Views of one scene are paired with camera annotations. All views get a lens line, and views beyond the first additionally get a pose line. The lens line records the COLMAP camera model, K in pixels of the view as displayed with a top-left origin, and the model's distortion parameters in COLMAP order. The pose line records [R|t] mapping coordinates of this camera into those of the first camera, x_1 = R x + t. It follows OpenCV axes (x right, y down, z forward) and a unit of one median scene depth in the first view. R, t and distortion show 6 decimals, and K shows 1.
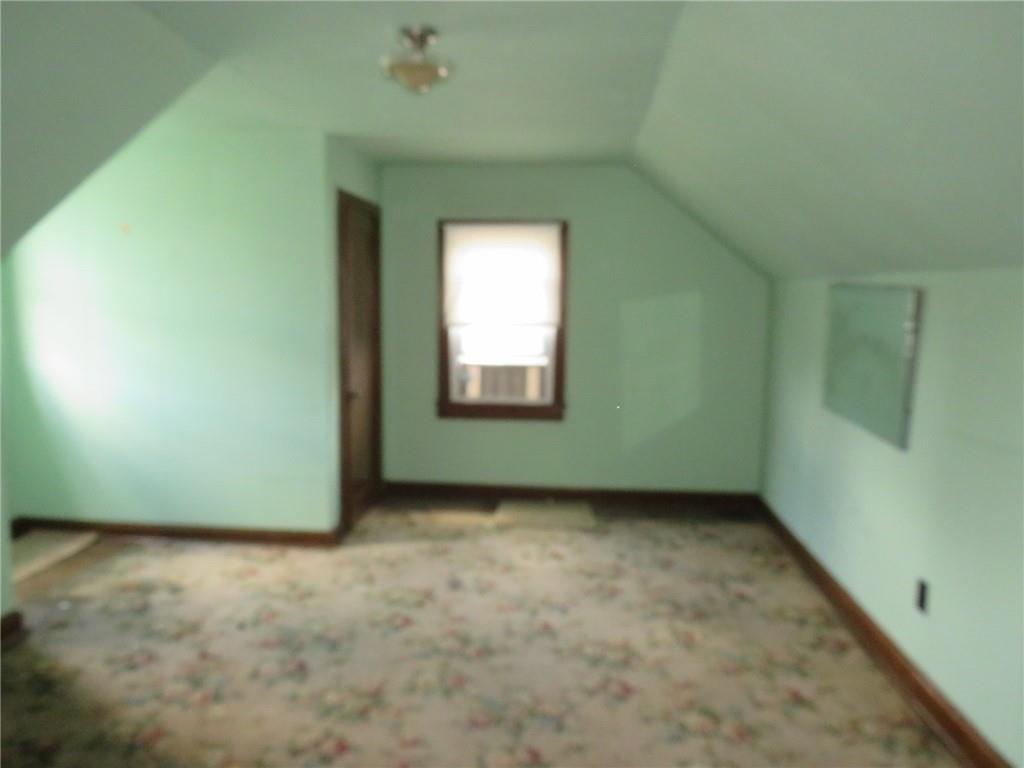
lens RADIAL K [[734.6, 0, 512.0], [0, 734.6, 384.0], [0, 0, 1]] dist [-0.016164, -0.000241]
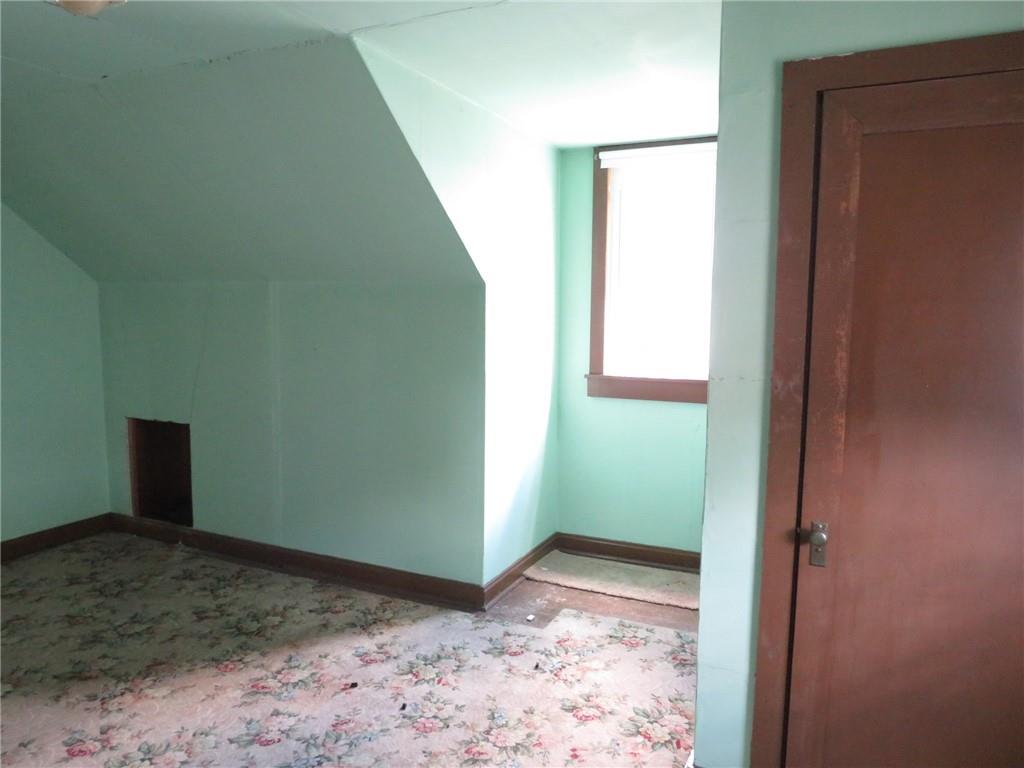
lens RADIAL K [[720.8, 0, 512.0], [0, 720.8, 384.0], [0, 0, 1]] dist [-0.027110, -0.002185]
pose [[-0.341009, 0.075486, -0.937024, 0.406402], [-0.117450, 0.985539, 0.122138, -0.179314], [0.932694, 0.151704, -0.327212, 1.670787]]
